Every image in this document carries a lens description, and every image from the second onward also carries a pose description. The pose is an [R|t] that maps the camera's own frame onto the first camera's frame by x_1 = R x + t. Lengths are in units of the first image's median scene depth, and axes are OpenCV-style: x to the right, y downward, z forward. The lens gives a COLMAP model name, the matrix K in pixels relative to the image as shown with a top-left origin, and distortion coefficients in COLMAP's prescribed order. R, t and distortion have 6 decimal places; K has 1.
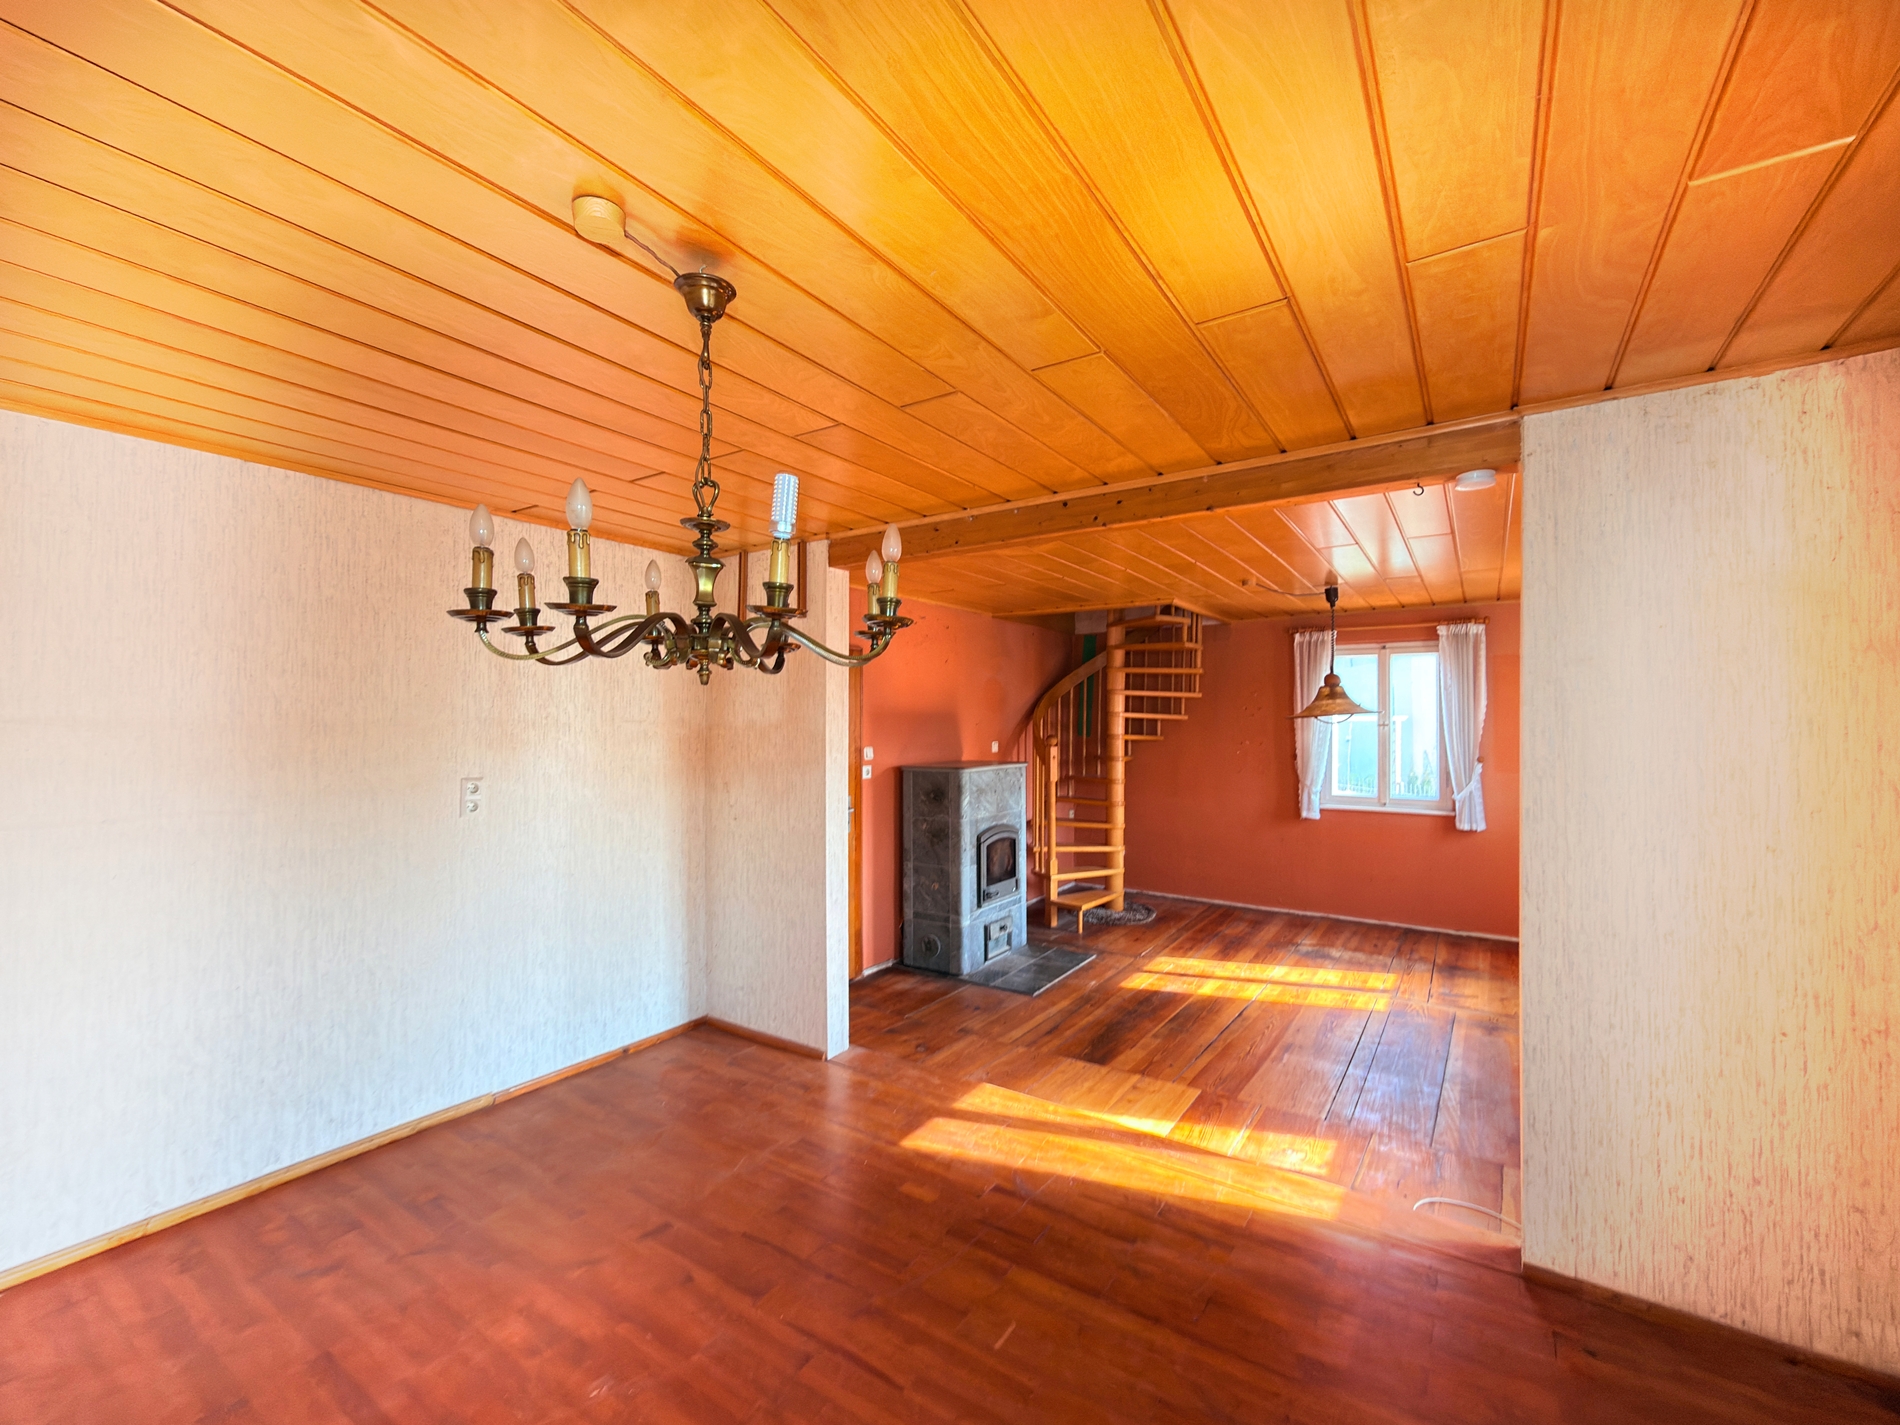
lens RADIAL K [[786.5, 0, 954.2], [0, 786.5, 722.3], [0, 0, 1]] dist [-0.003714, 0.000015]
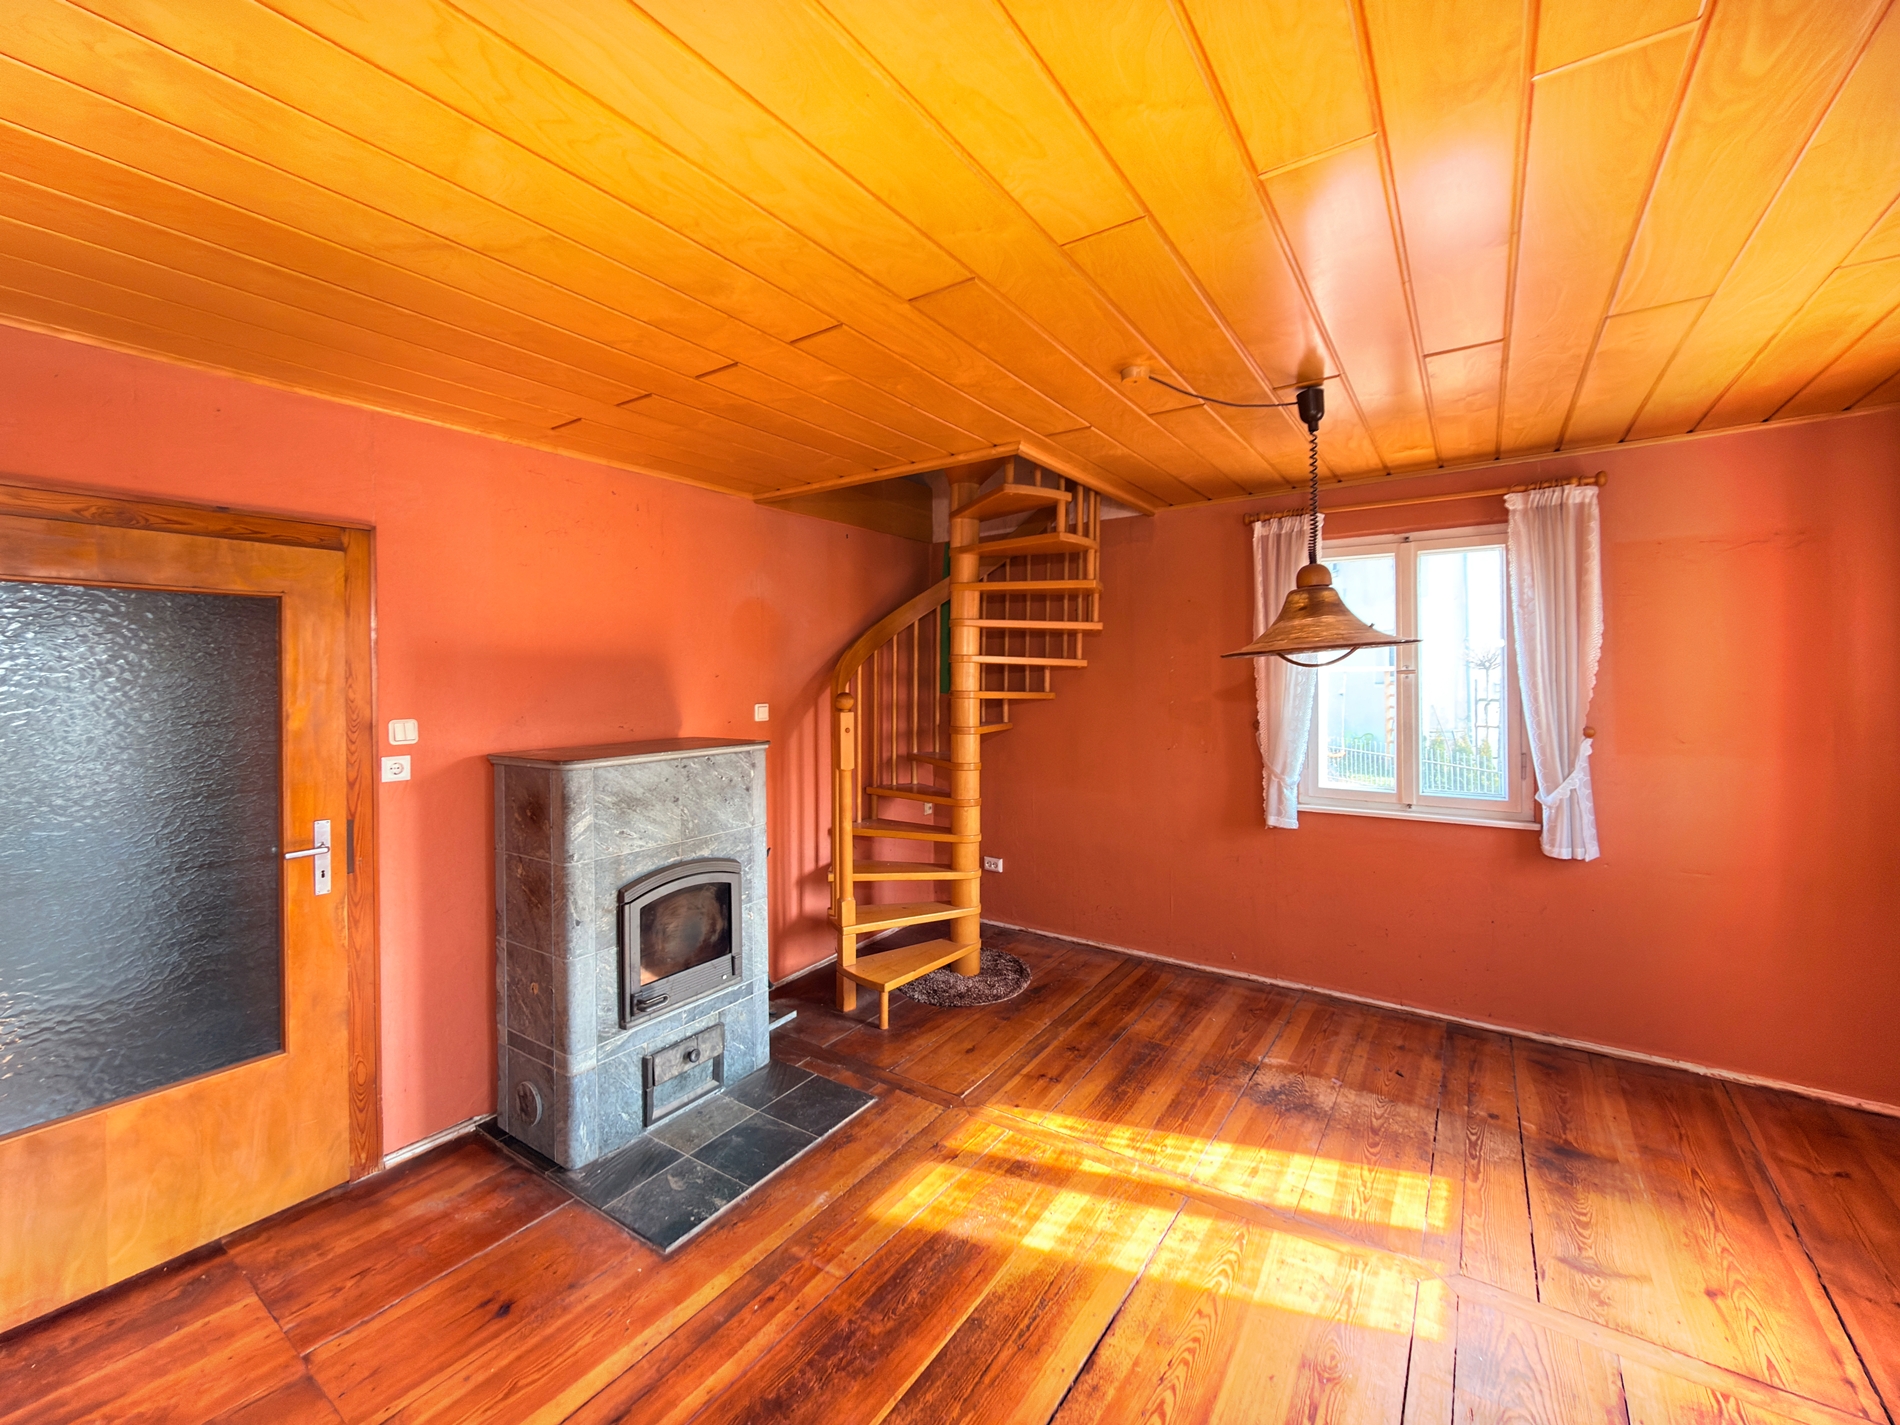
lens RADIAL K [[786.5, 0, 912.1], [0, 786.5, 677.6], [0, 0, 1]] dist [-0.003714, 0.000015]
pose [[0.999341, -0.008001, -0.035408, 0.219630], [0.008044, 0.999967, 0.001049, 0.005084], [0.035398, -0.001333, 0.999372, 0.444392]]
